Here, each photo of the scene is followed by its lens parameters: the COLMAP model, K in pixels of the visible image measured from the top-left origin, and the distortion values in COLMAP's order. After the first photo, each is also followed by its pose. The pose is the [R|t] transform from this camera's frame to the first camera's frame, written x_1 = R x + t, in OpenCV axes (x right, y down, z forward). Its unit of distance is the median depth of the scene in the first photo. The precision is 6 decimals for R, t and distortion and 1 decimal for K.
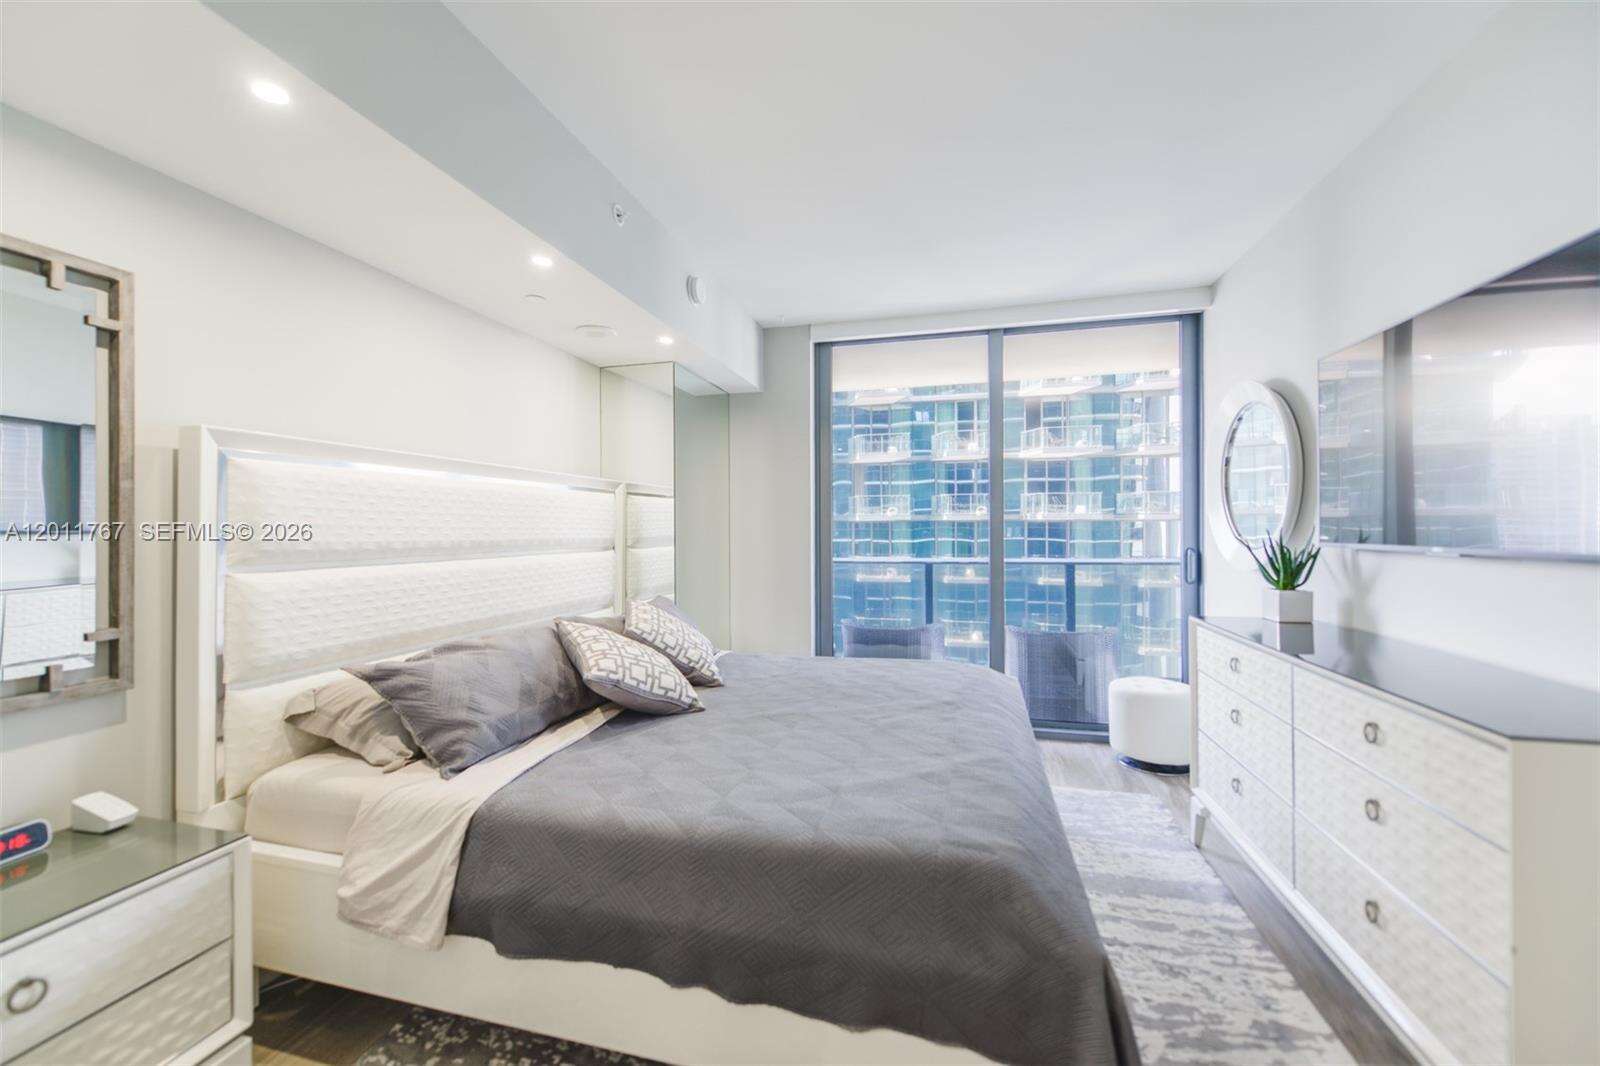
lens RADIAL K [[640.7, 0, 792.6], [0, 640.7, 528.7], [0, 0, 1]] dist [0.019291, -0.000217]
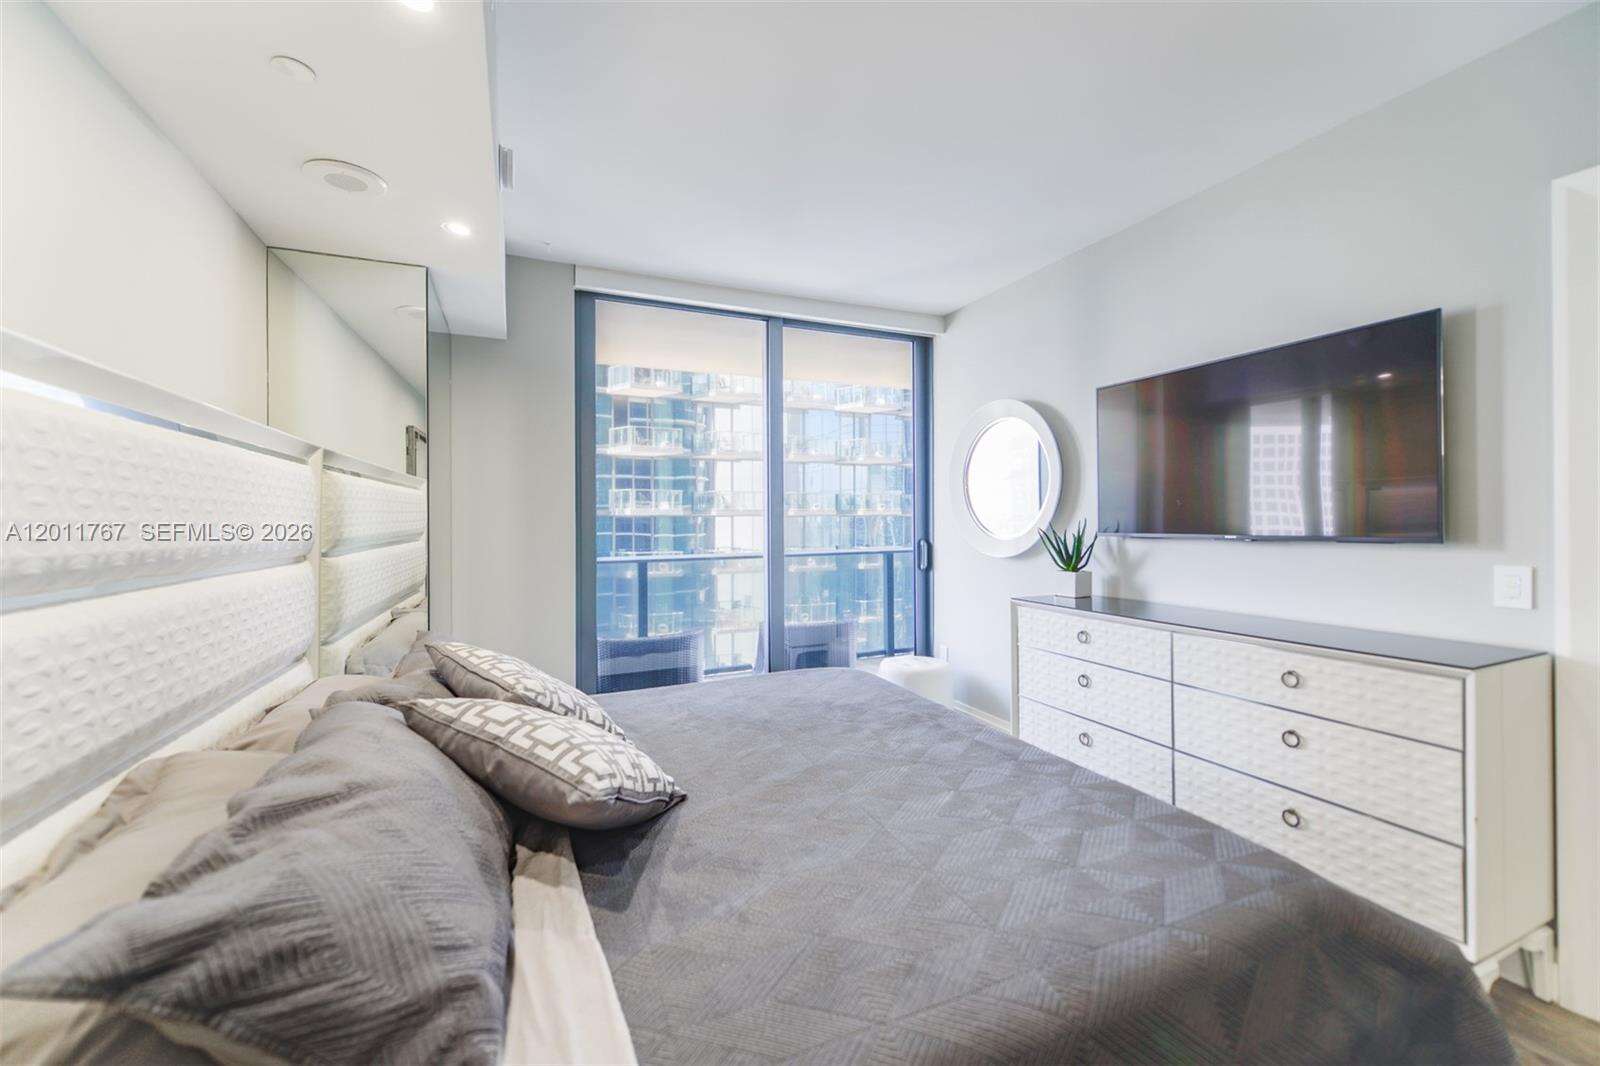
lens RADIAL K [[633.1, 0, 792.9], [0, 633.1, 525.0], [0, 0, 1]] dist [0.002267, 0.000169]
pose [[0.788660, -0.004447, 0.614813, -0.340382], [0.003618, 0.999990, 0.002591, 0.000033], [-0.614818, 0.000181, 0.788669, 0.314882]]
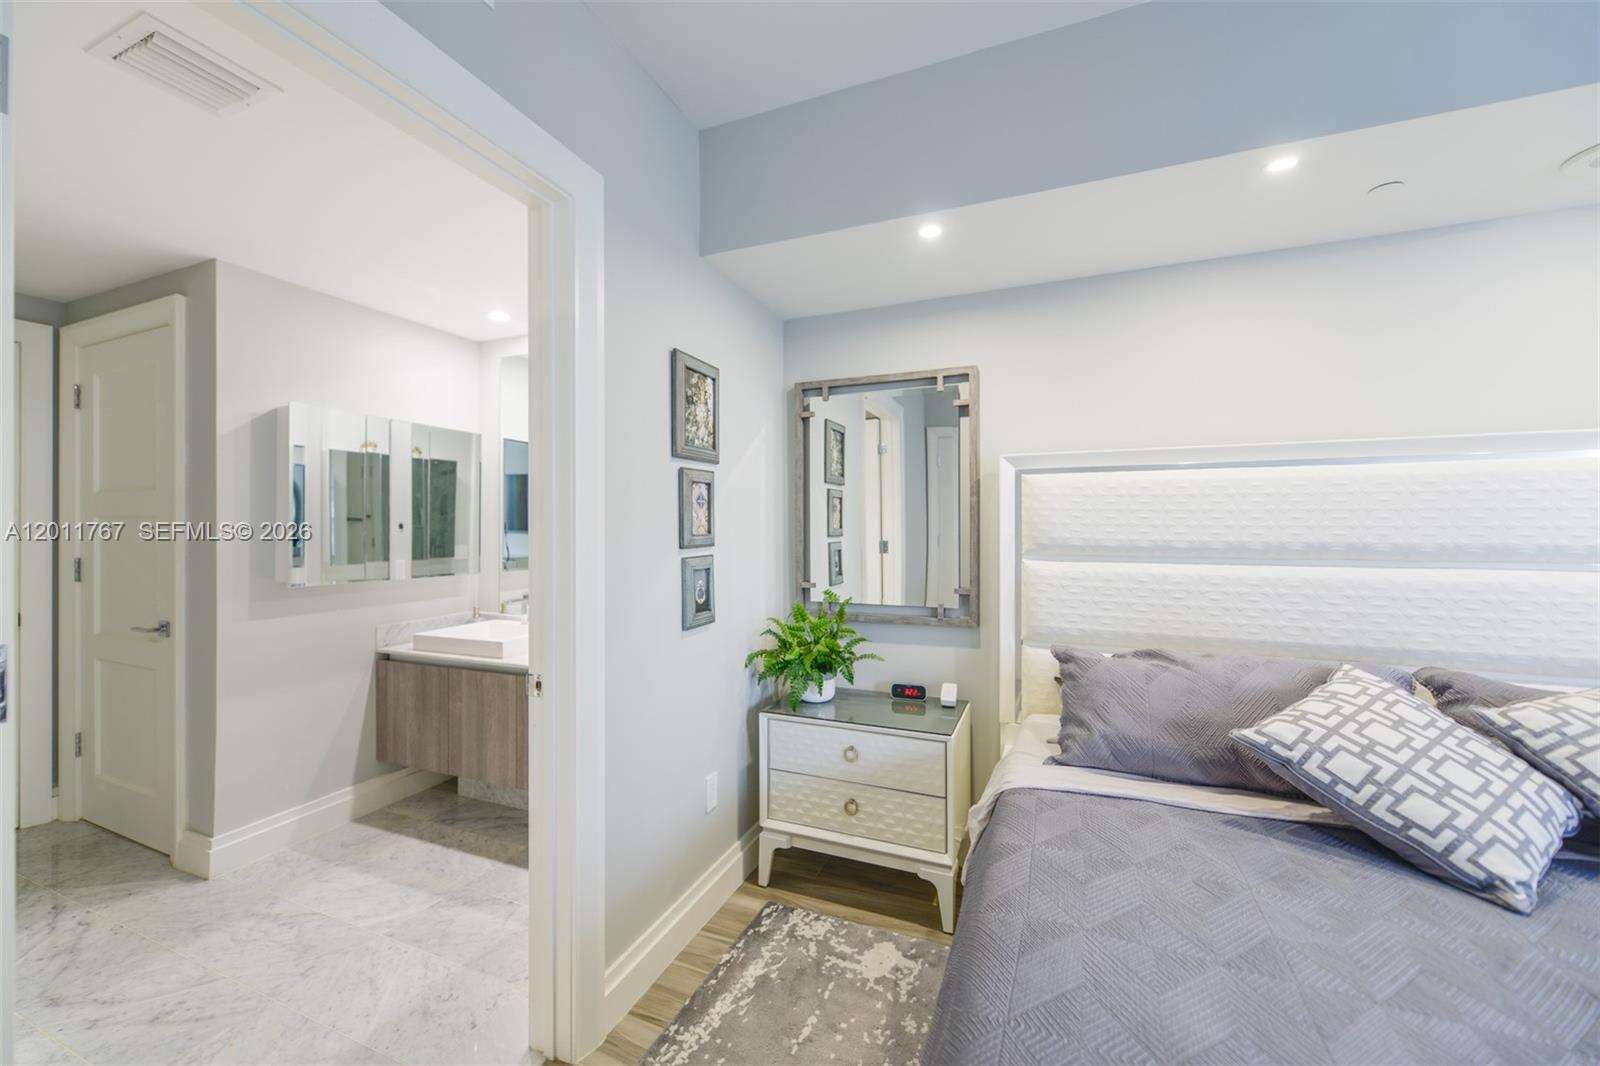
lens RADIAL K [[633.1, 0, 792.9], [0, 633.1, 525.0], [0, 0, 1]] dist [0.002267, 0.000169]
pose [[-0.131692, -0.000249, -0.991291, 0.298415], [-0.003304, 0.999995, 0.000188, -0.000868], [0.991285, 0.003300, -0.131692, 0.400363]]
